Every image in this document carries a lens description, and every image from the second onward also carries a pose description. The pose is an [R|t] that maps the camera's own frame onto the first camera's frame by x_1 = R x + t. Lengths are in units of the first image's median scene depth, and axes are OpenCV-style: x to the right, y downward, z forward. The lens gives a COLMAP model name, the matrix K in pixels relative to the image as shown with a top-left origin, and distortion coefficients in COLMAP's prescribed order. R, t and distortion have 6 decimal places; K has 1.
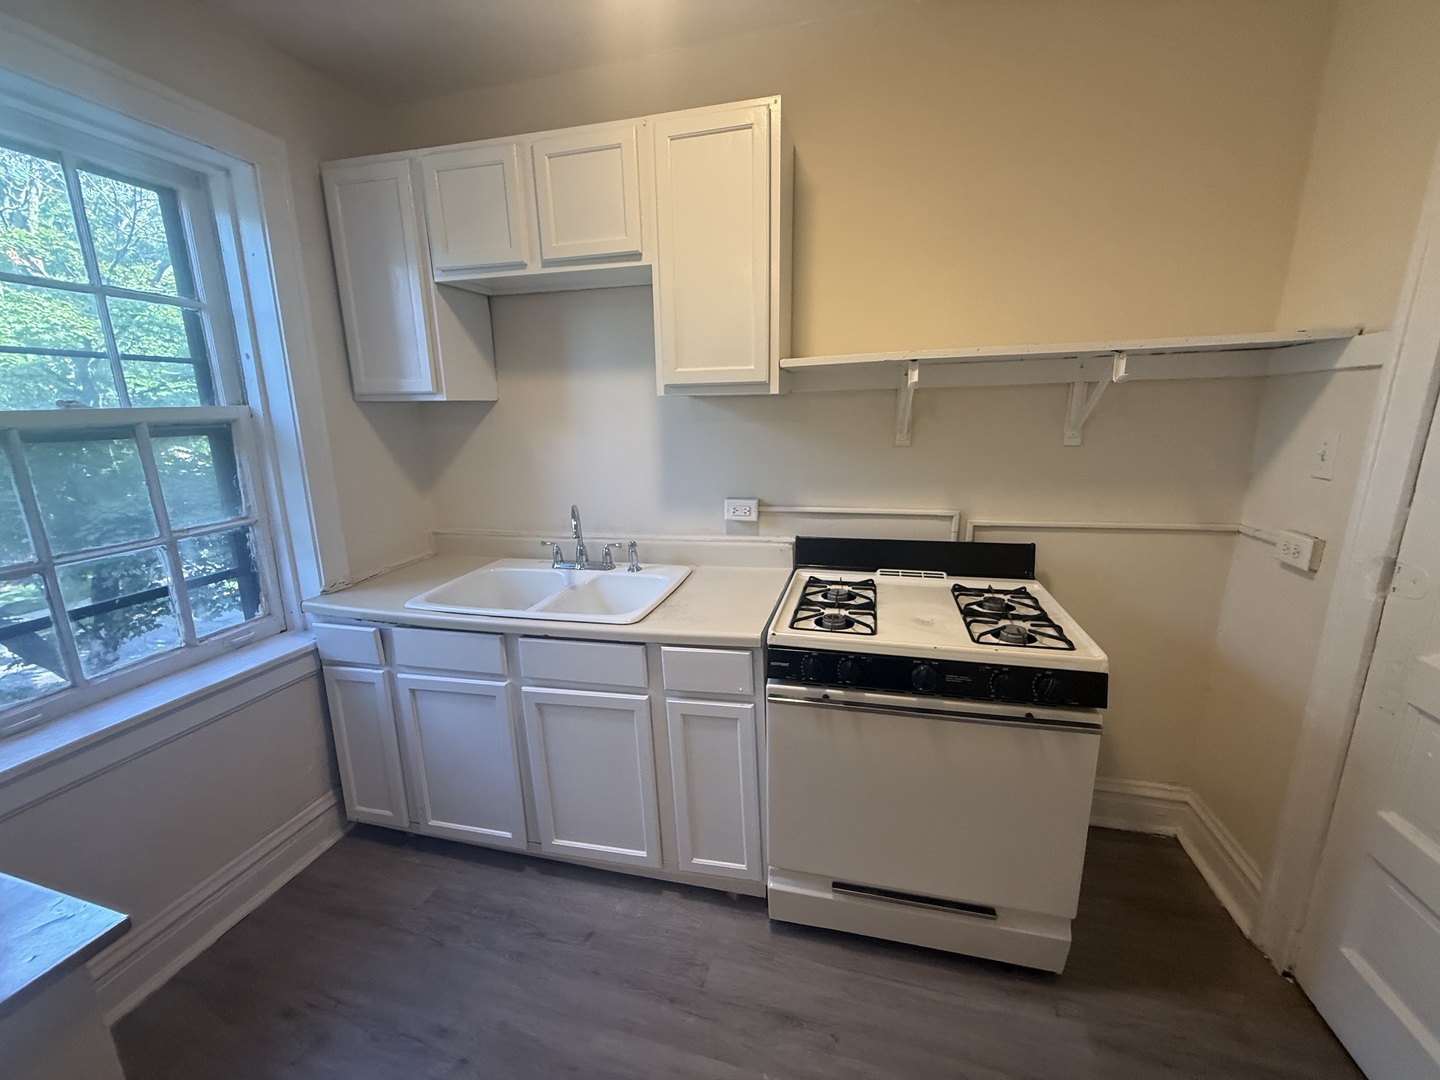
lens RADIAL K [[583.4, 0, 720.0], [0, 583.4, 540.0], [0, 0, 1]] dist [-0.000606, -0.000093]
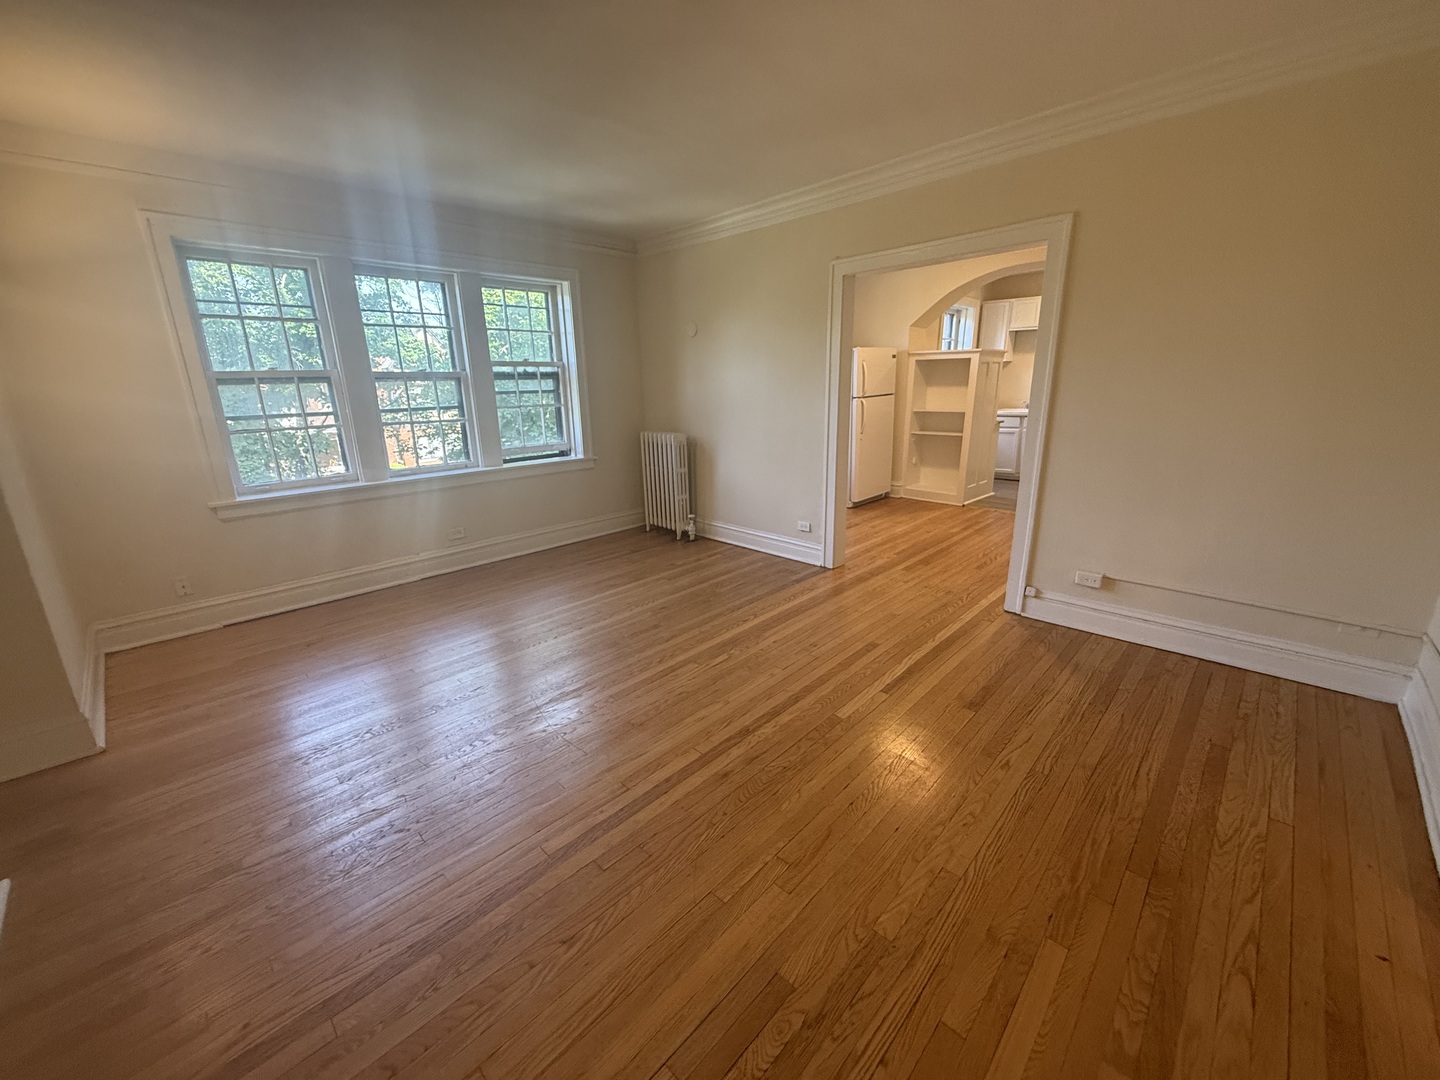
lens RADIAL K [[577.9, 0, 720.0], [0, 577.9, 540.0], [0, 0, 1]] dist [-0.001546, -0.000076]
pose [[0.869085, 0.128758, -0.477611, -0.157627], [-0.102970, 0.991469, 0.079919, 0.924862], [0.483826, -0.020277, 0.874929, -3.703539]]
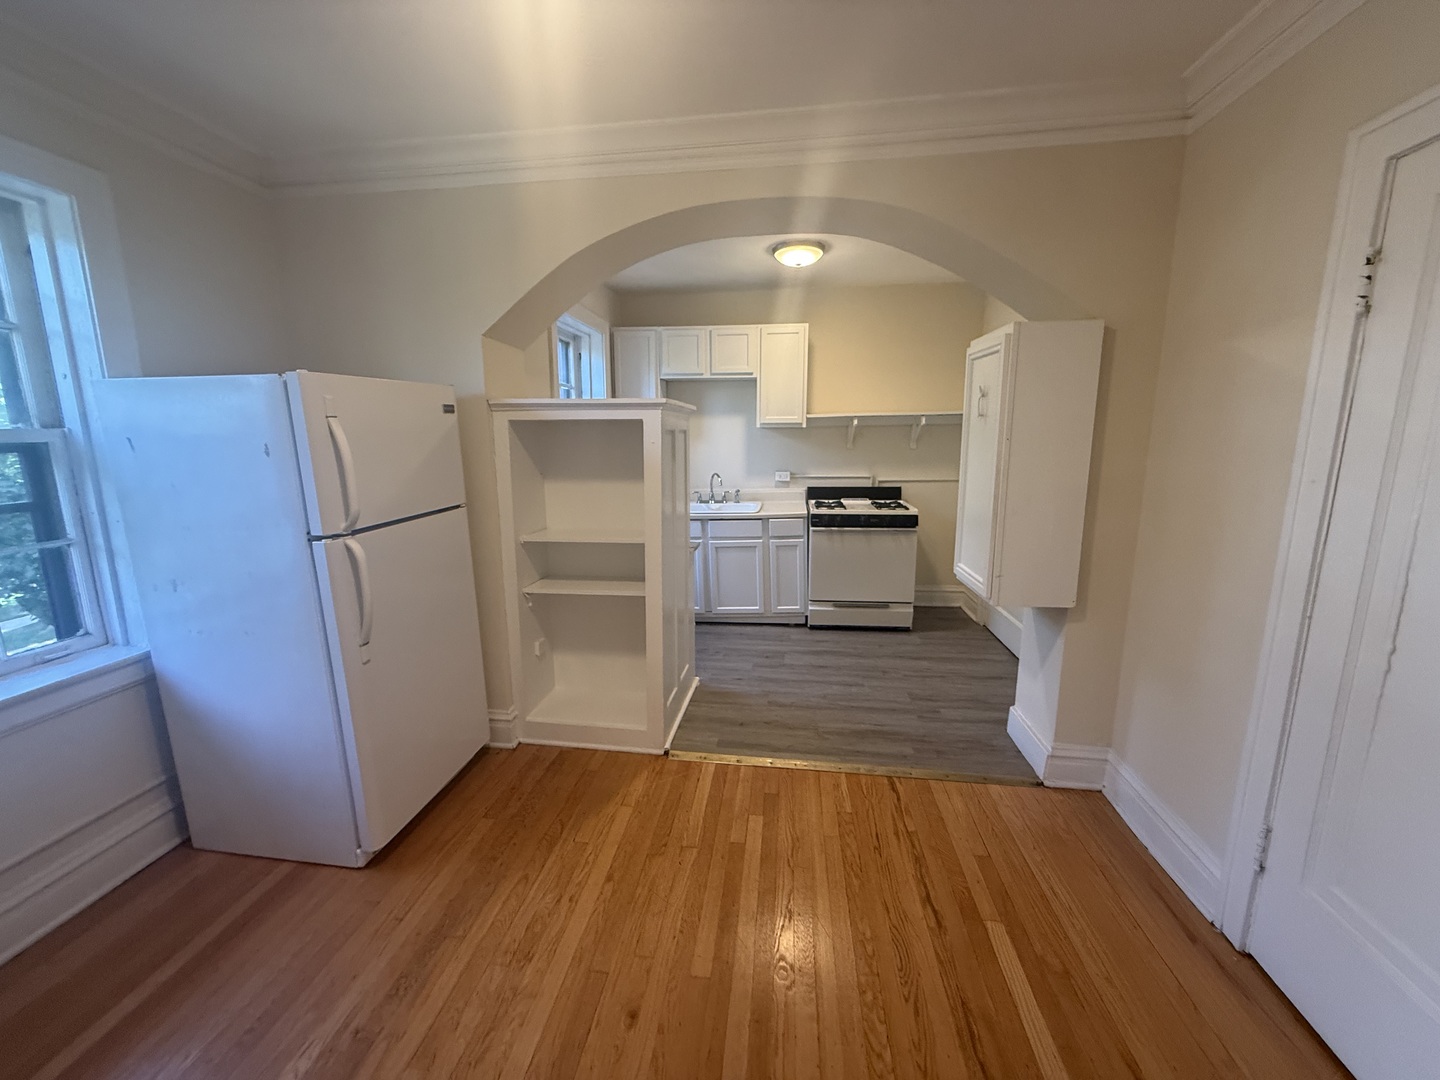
lens RADIAL K [[582.6, 0, 720.0], [0, 582.6, 540.0], [0, 0, 1]] dist [-0.000576, -0.000018]
pose [[0.990985, -0.010433, 0.133562, -0.626669], [0.016716, 0.998801, -0.046010, 0.363213], [-0.132922, 0.047828, 0.989972, -1.493014]]
